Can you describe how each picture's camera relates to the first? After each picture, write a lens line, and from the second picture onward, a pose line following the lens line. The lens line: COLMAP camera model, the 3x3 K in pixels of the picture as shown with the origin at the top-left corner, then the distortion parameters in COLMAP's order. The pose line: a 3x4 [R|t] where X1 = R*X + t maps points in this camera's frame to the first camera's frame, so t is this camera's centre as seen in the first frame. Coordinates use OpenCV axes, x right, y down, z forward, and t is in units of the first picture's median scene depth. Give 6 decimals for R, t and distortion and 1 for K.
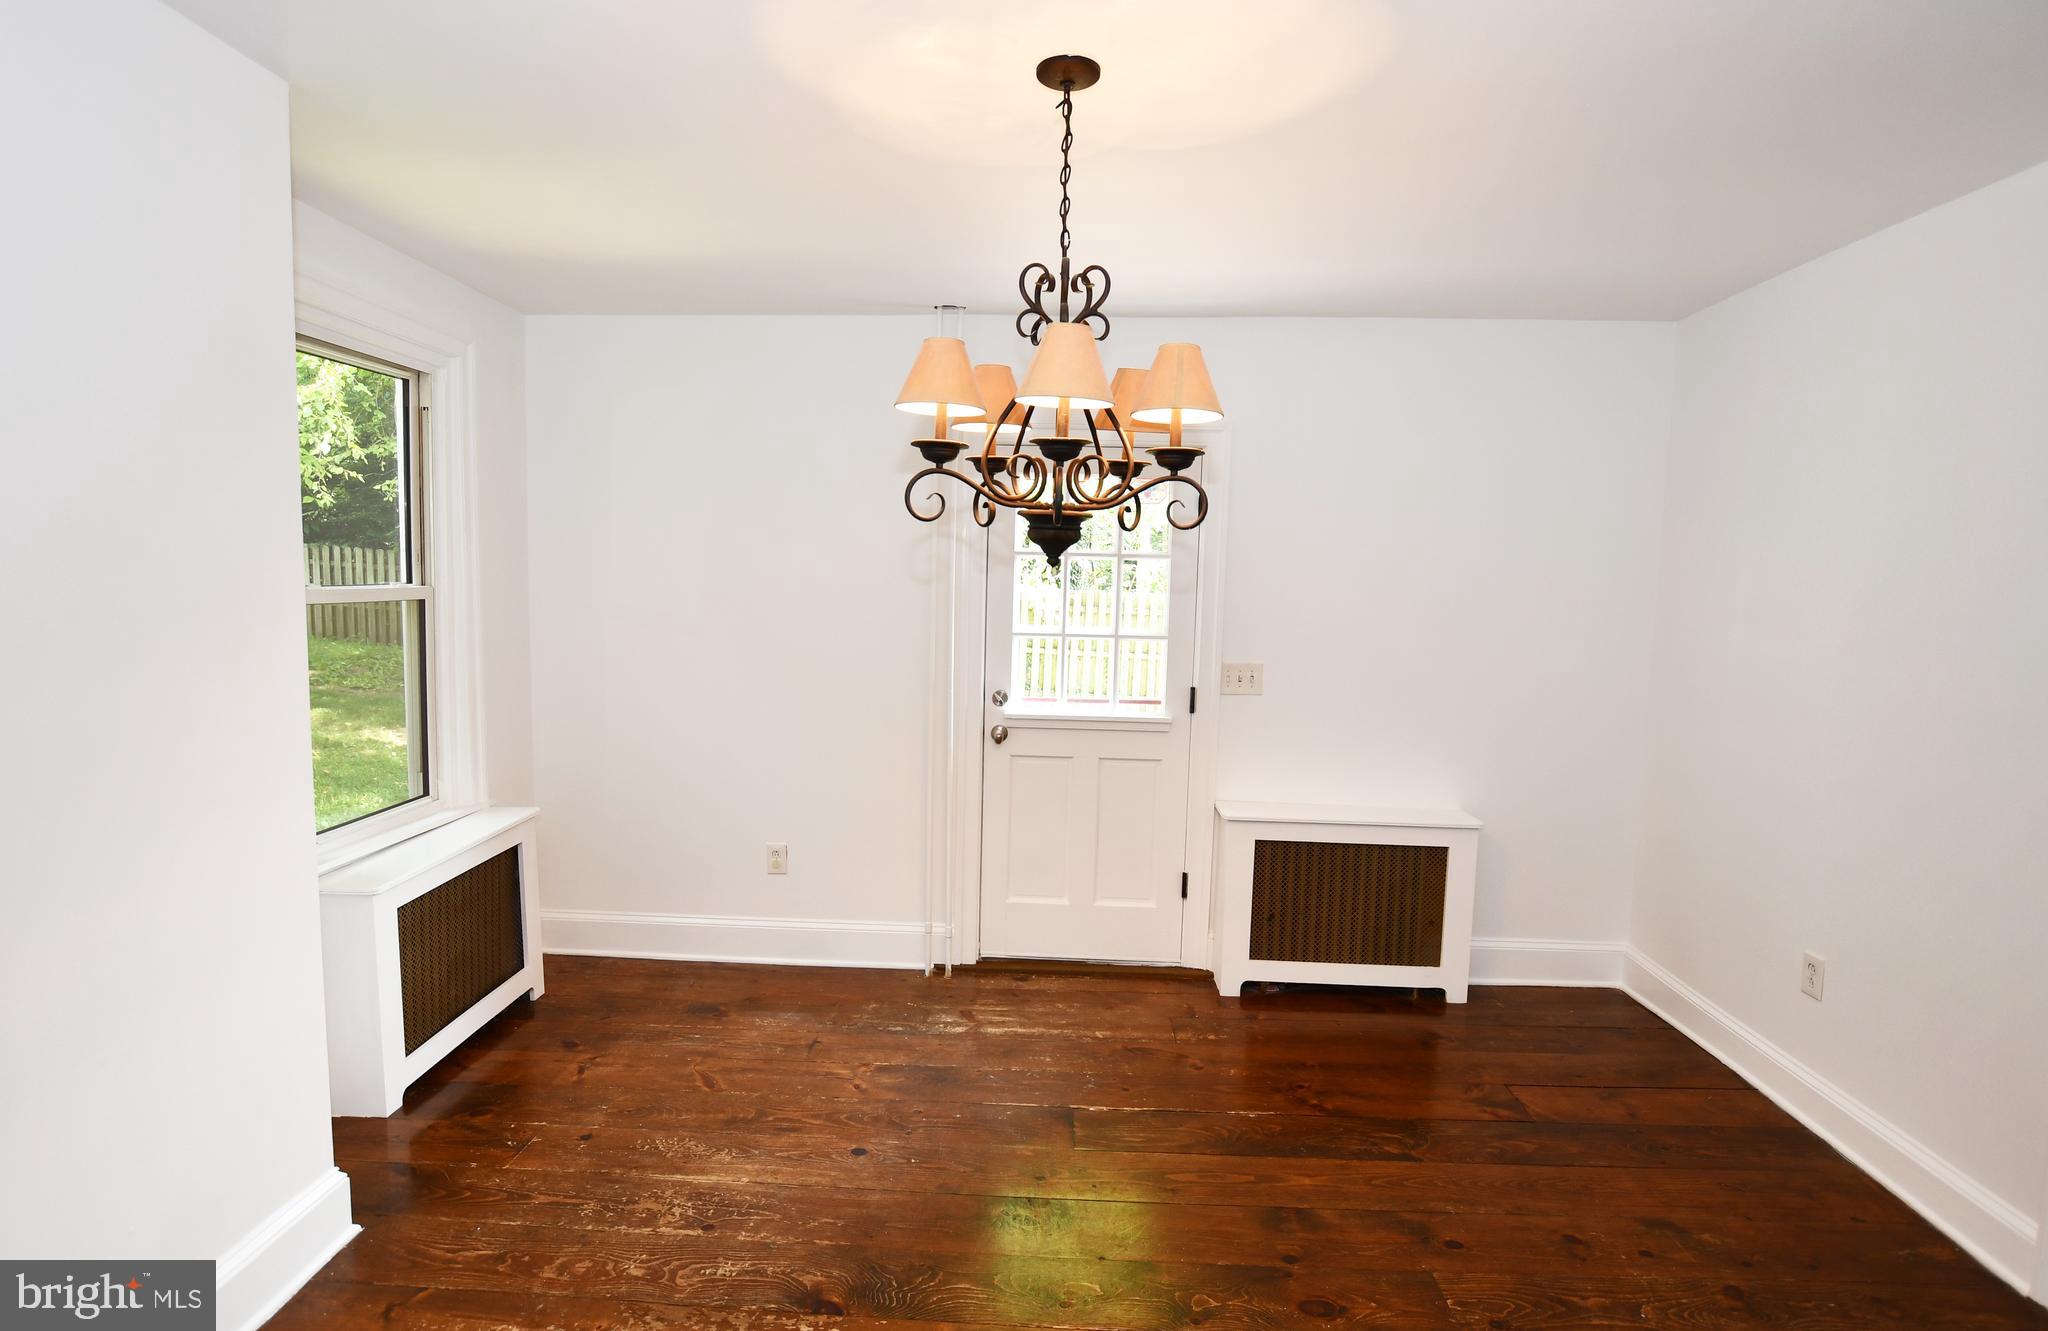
lens RADIAL K [[1031.0, 0, 1013.0], [0, 1031.0, 672.2], [0, 0, 1]] dist [-0.021718, 0.000105]
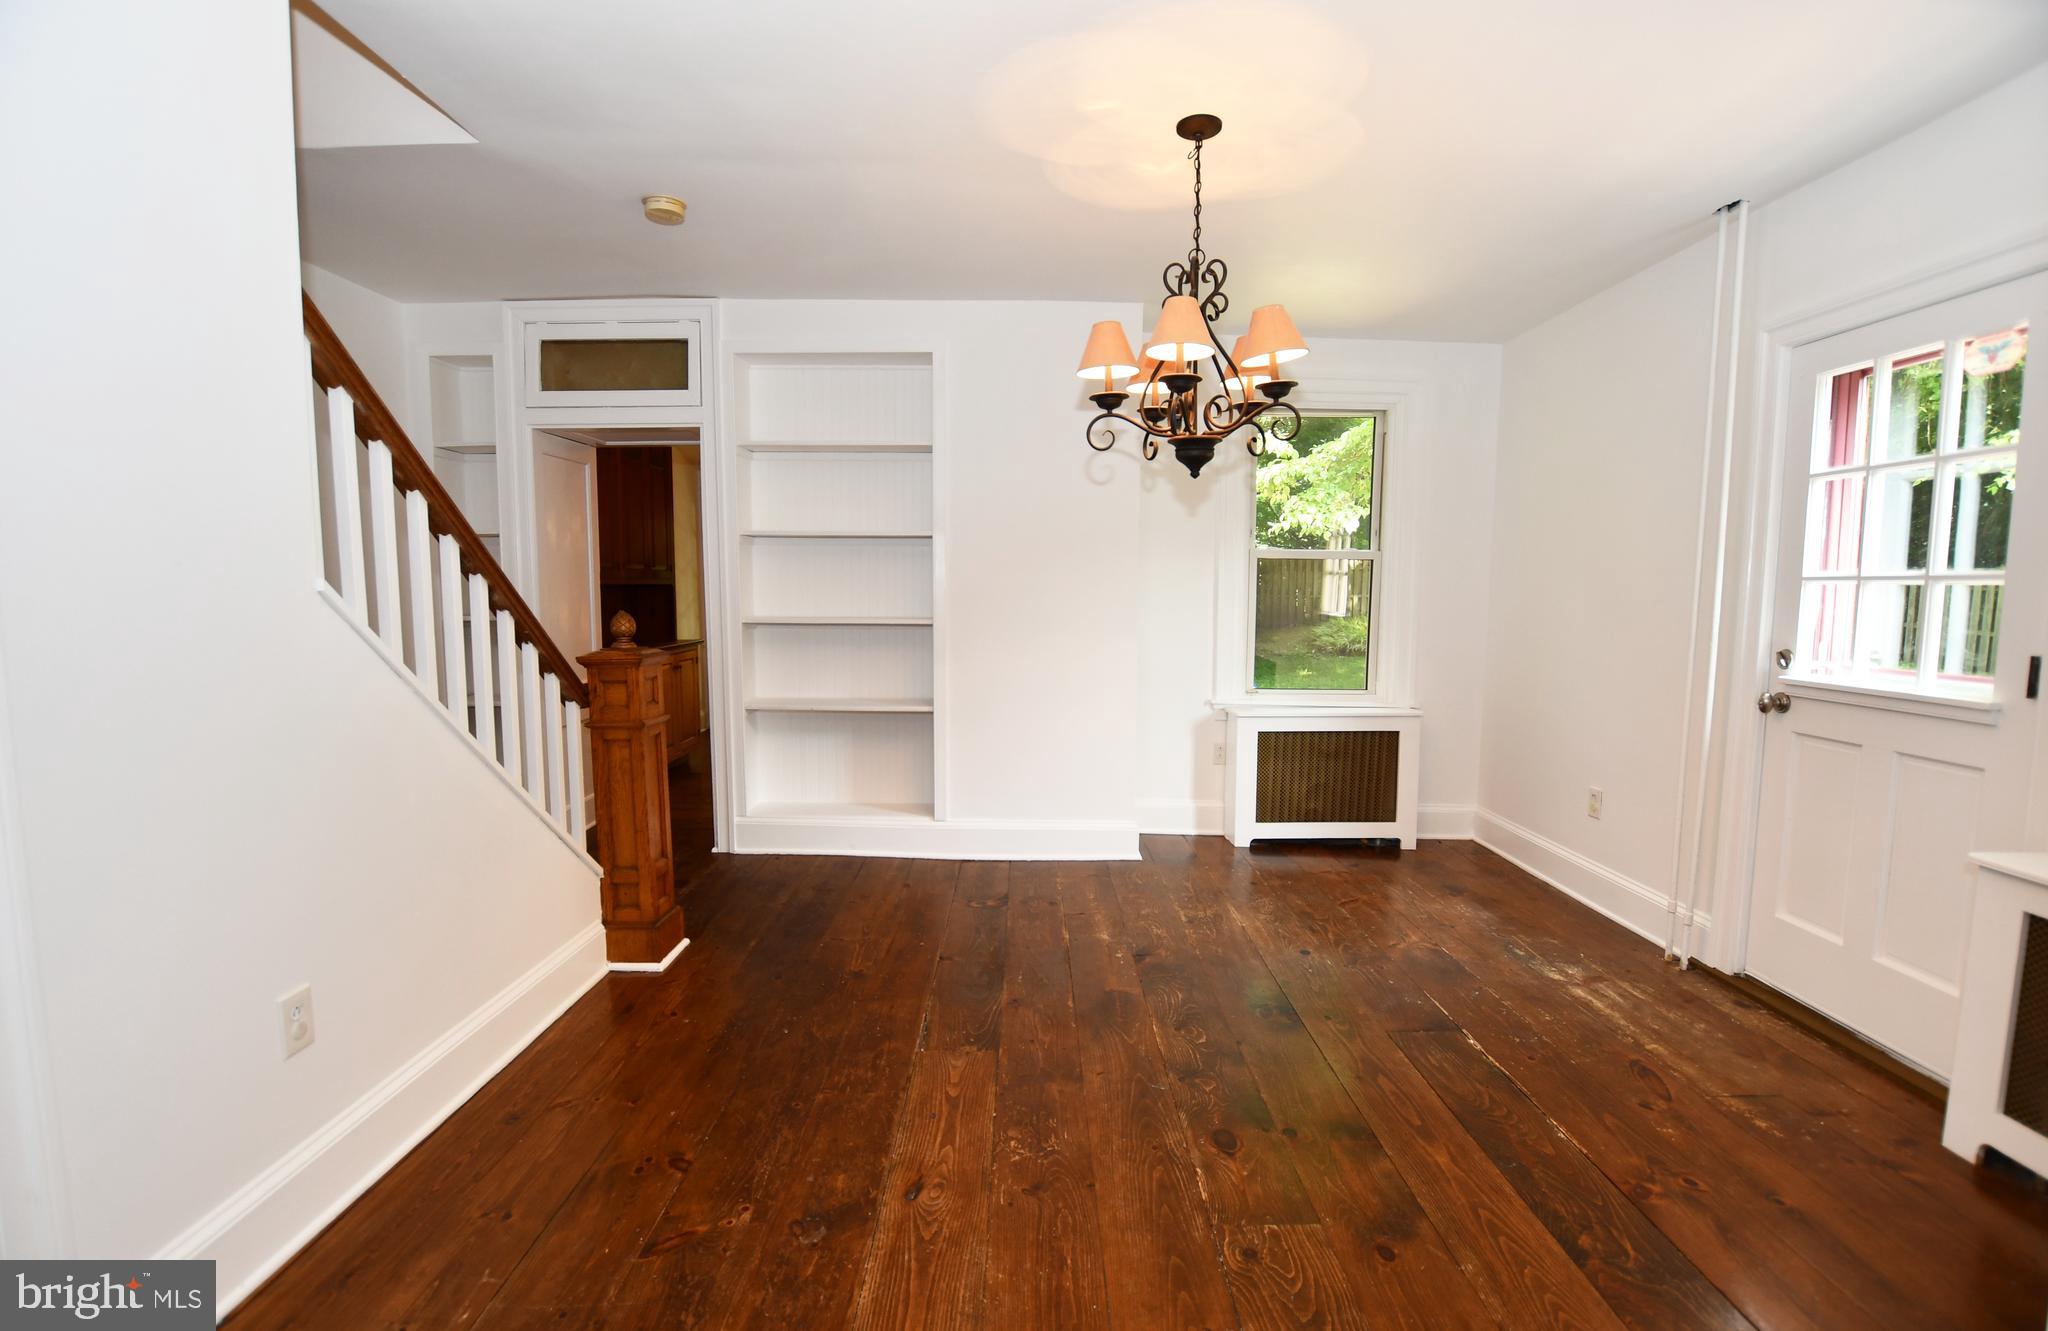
lens RADIAL K [[890.7, 0, 1028.1], [0, 890.7, 670.6], [0, 0, 1]] dist [-0.024744, -0.000122]
pose [[0.060345, 0.072630, -0.995532, 0.730904], [-0.103124, 0.992466, 0.066155, 0.057887], [0.992836, 0.098671, 0.067381, 0.425129]]
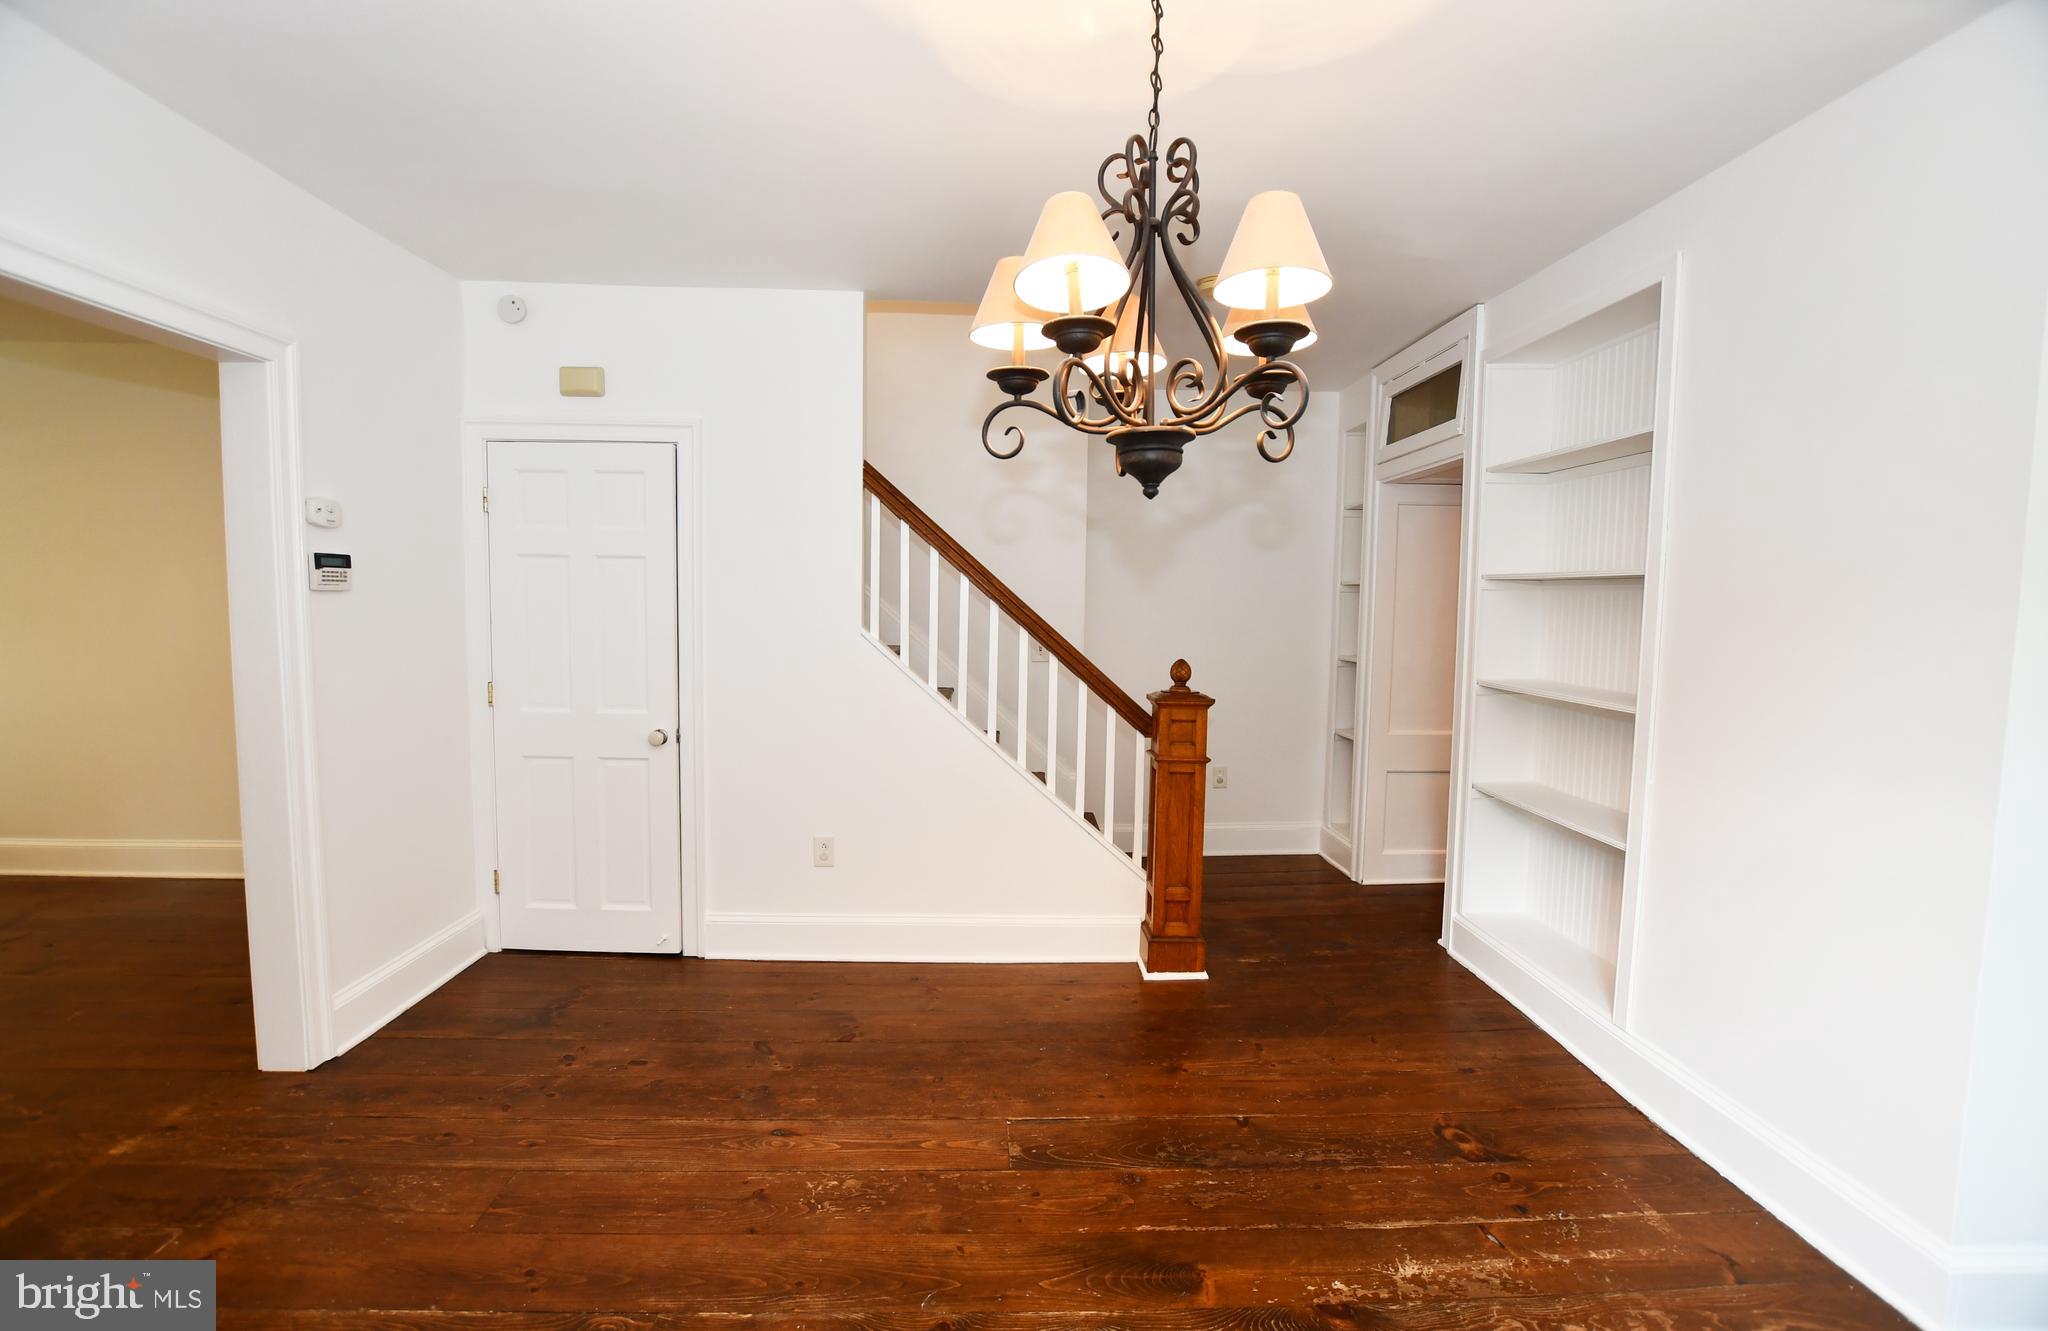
lens RADIAL K [[890.7, 0, 1028.1], [0, 890.7, 670.6], [0, 0, 1]] dist [-0.024744, -0.000122]
pose [[-0.992329, -0.026012, -0.120856, 0.131129], [-0.046996, 0.983593, 0.174174, -0.050738], [0.114342, 0.178517, -0.977270, 1.022325]]
